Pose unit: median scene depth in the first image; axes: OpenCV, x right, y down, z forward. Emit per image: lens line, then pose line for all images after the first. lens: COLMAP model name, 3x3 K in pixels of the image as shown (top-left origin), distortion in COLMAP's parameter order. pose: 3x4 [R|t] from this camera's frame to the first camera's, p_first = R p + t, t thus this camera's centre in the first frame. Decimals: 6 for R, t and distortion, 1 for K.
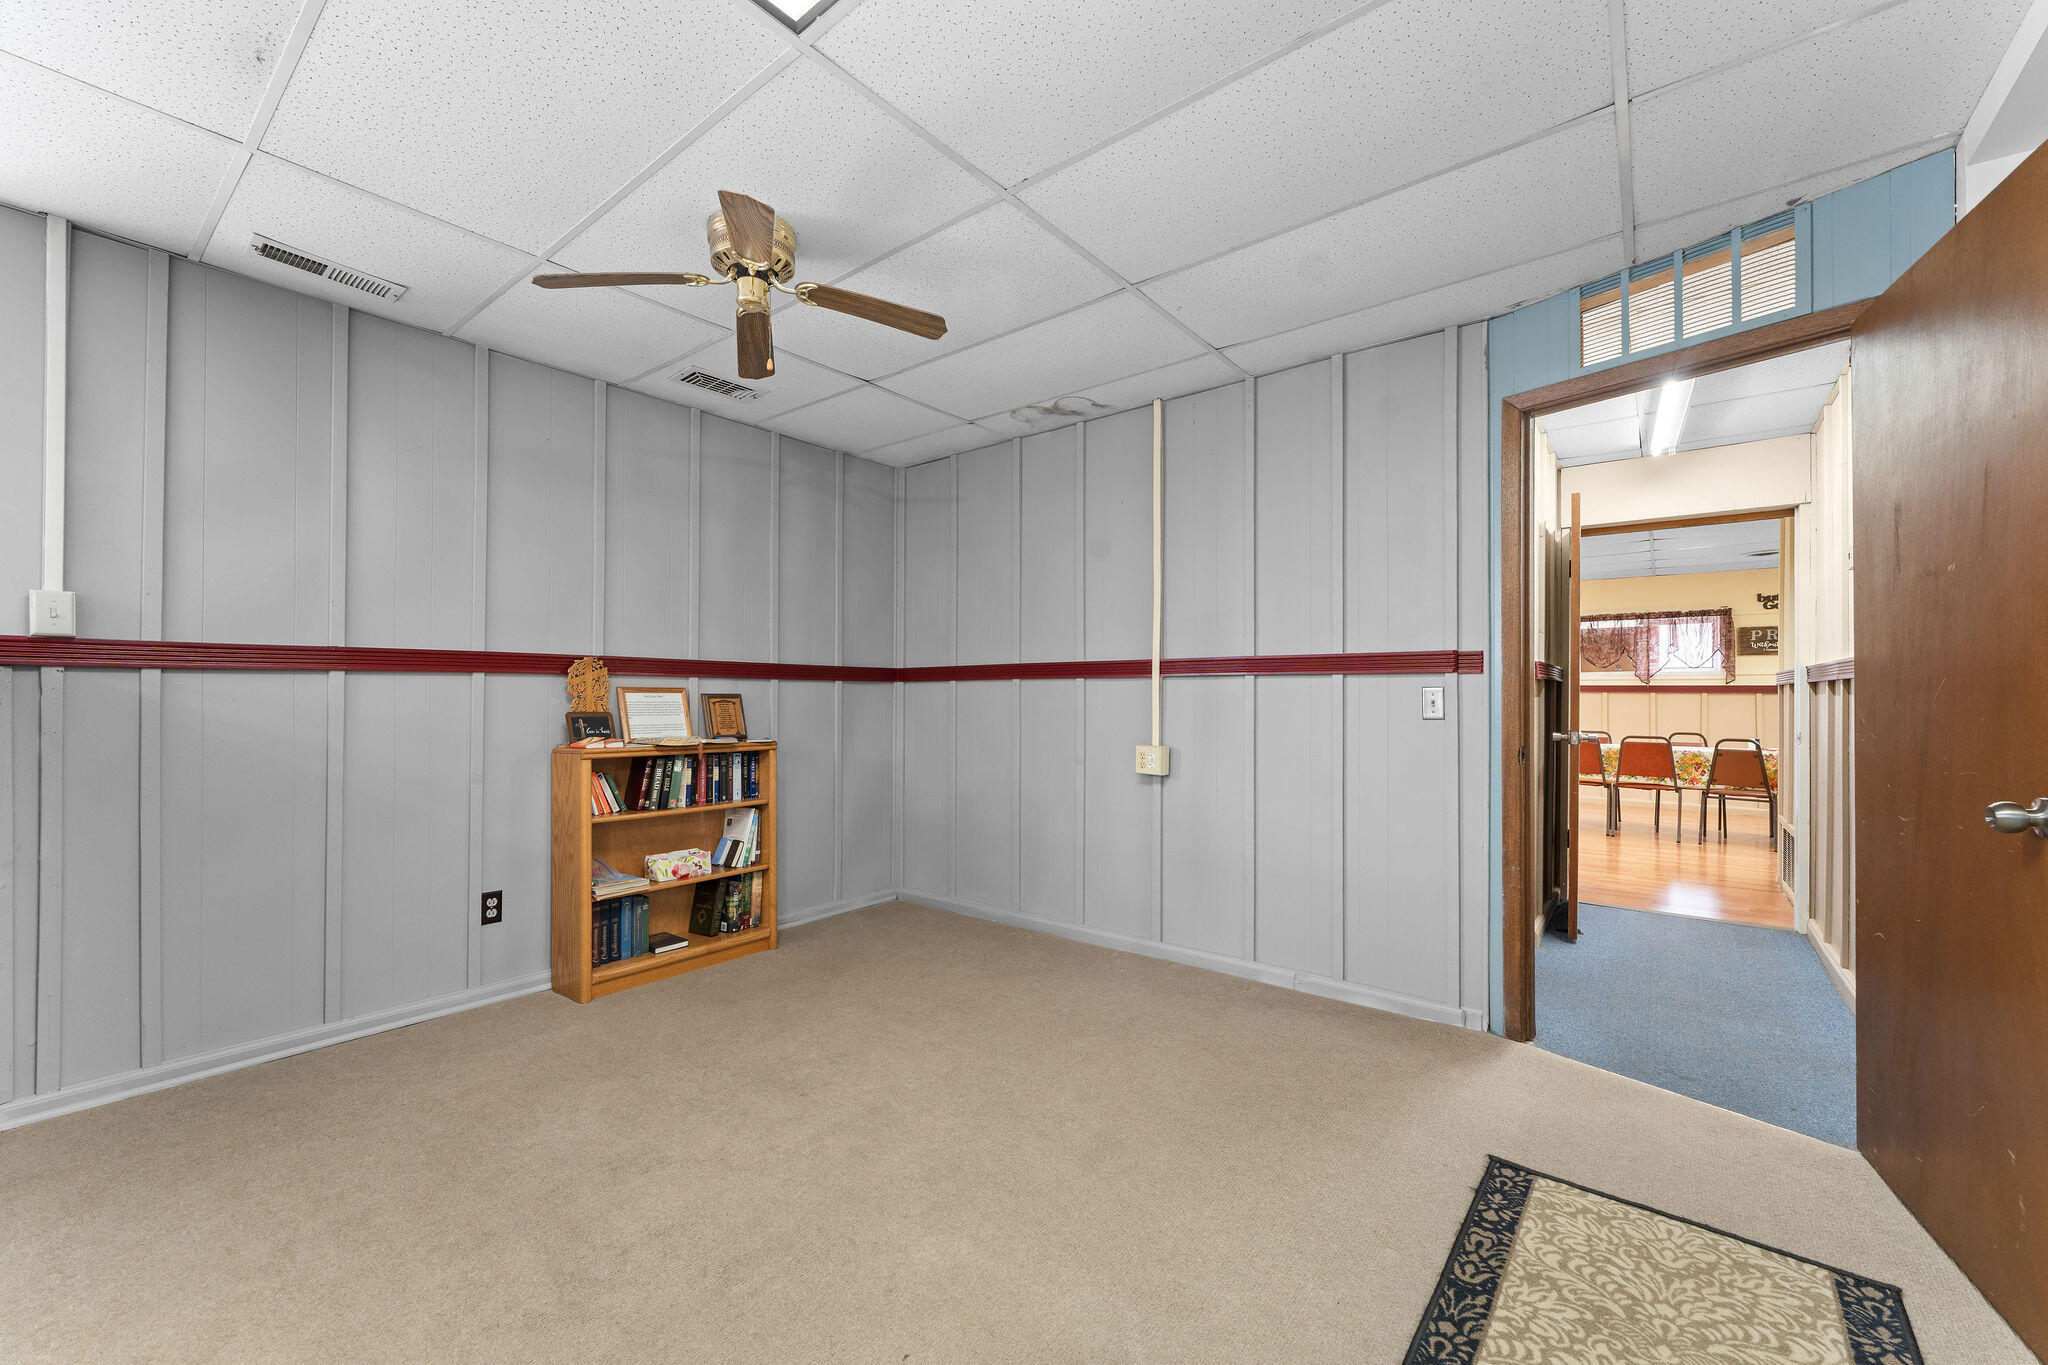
lens RADIAL K [[806.1, 0, 1027.0], [0, 806.1, 681.8], [0, 0, 1]] dist [-0.000244, -0.000031]
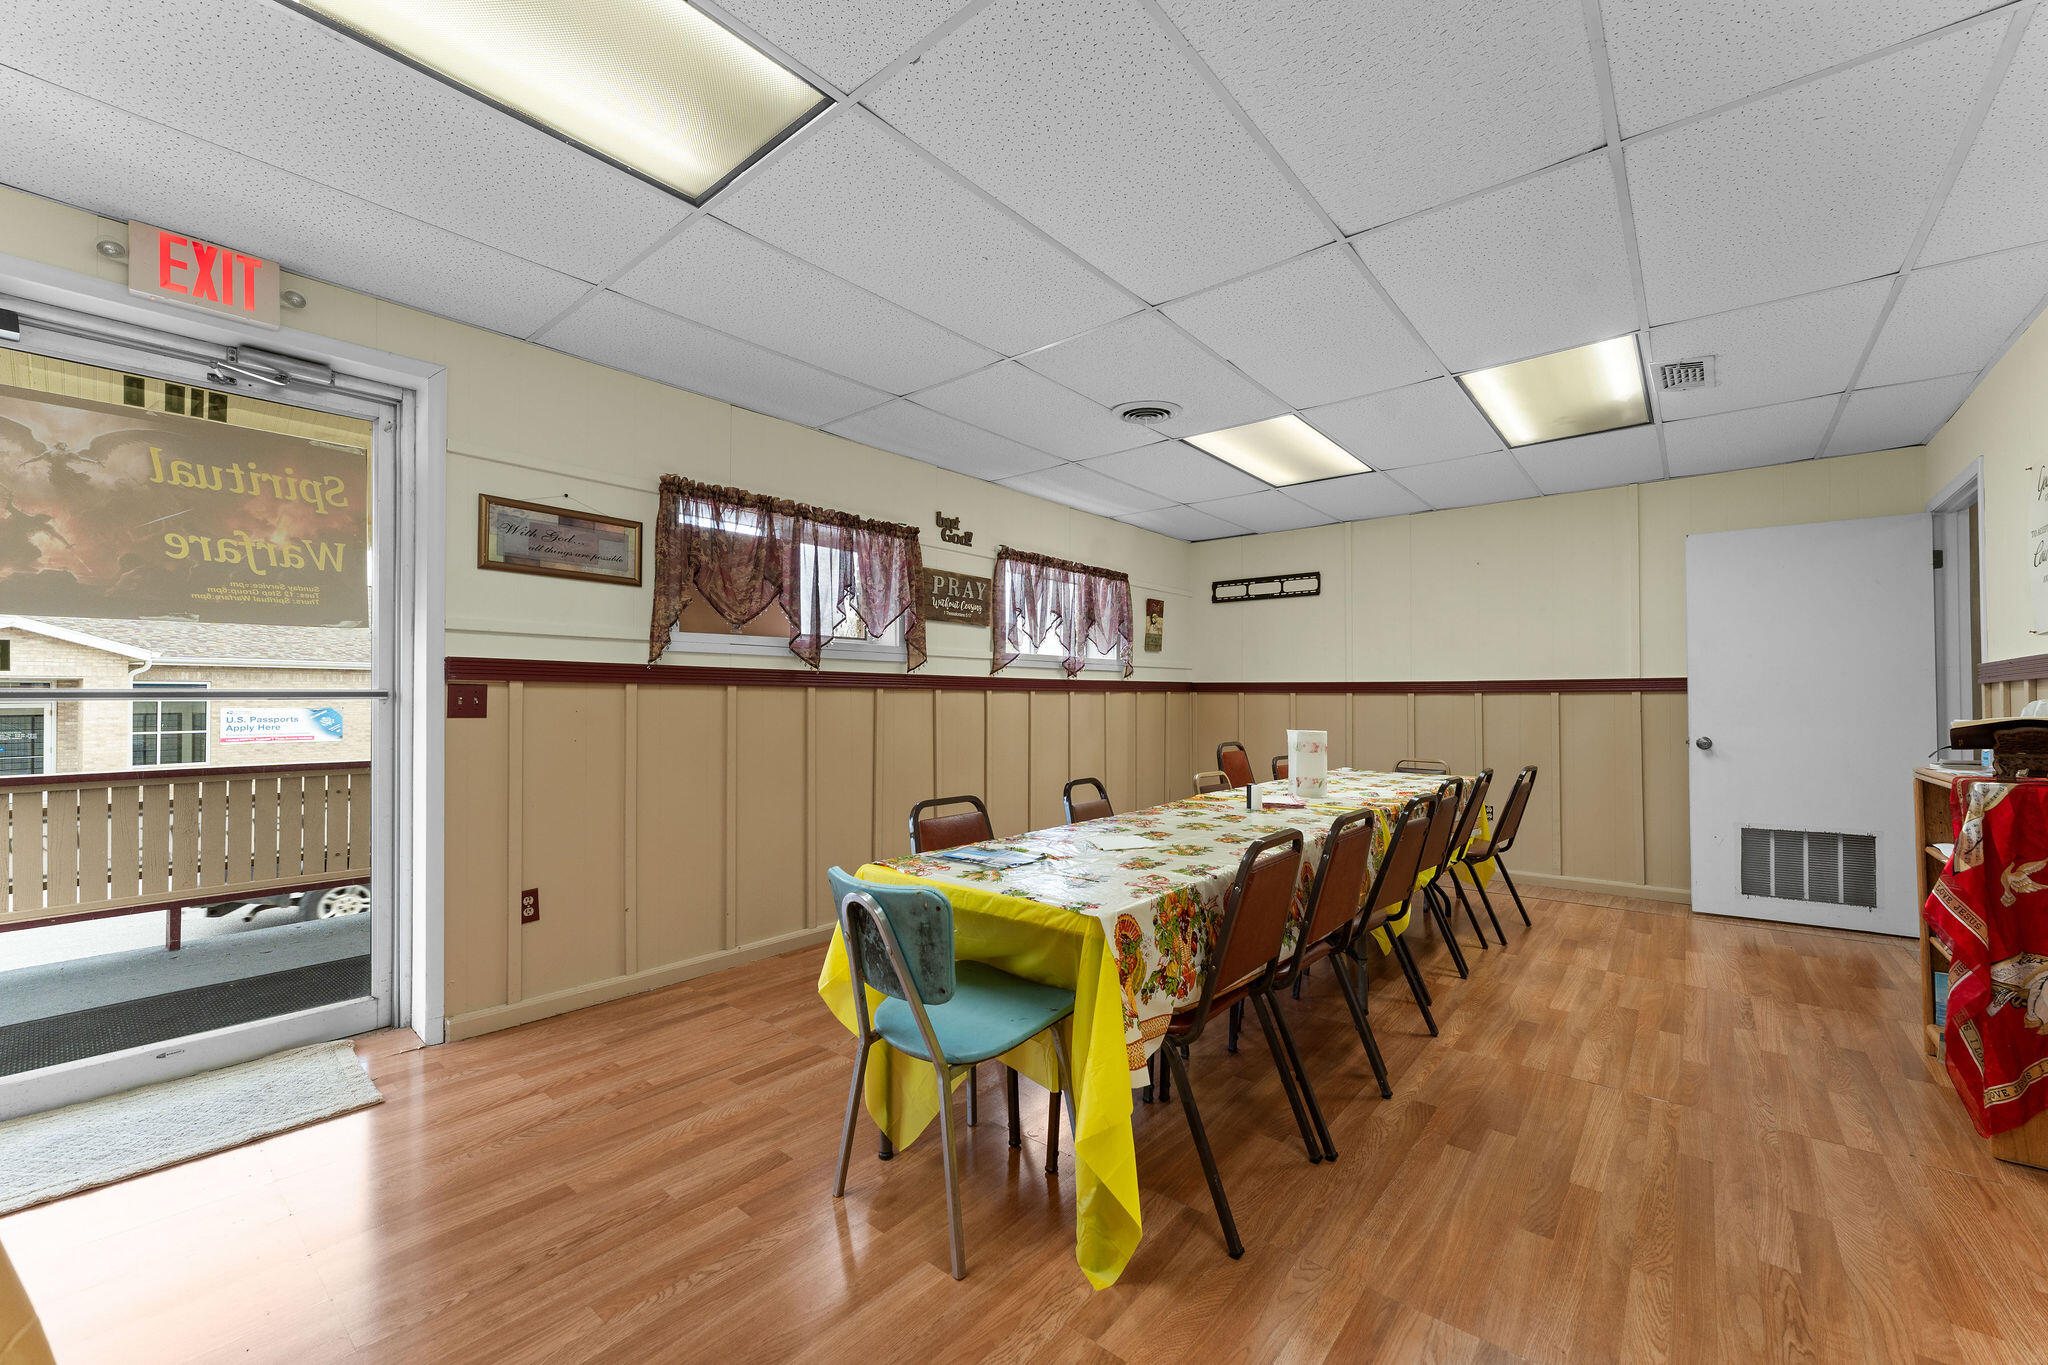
lens RADIAL K [[806.1, 0, 1027.2], [0, 806.1, 689.6], [0, 0, 1]] dist [-0.000244, -0.000031]
pose [[0.023940, 0.010951, 0.999653, 0.353865], [-0.003233, 0.999936, -0.010876, 0.018439], [-0.999708, -0.002971, 0.023974, 0.909800]]
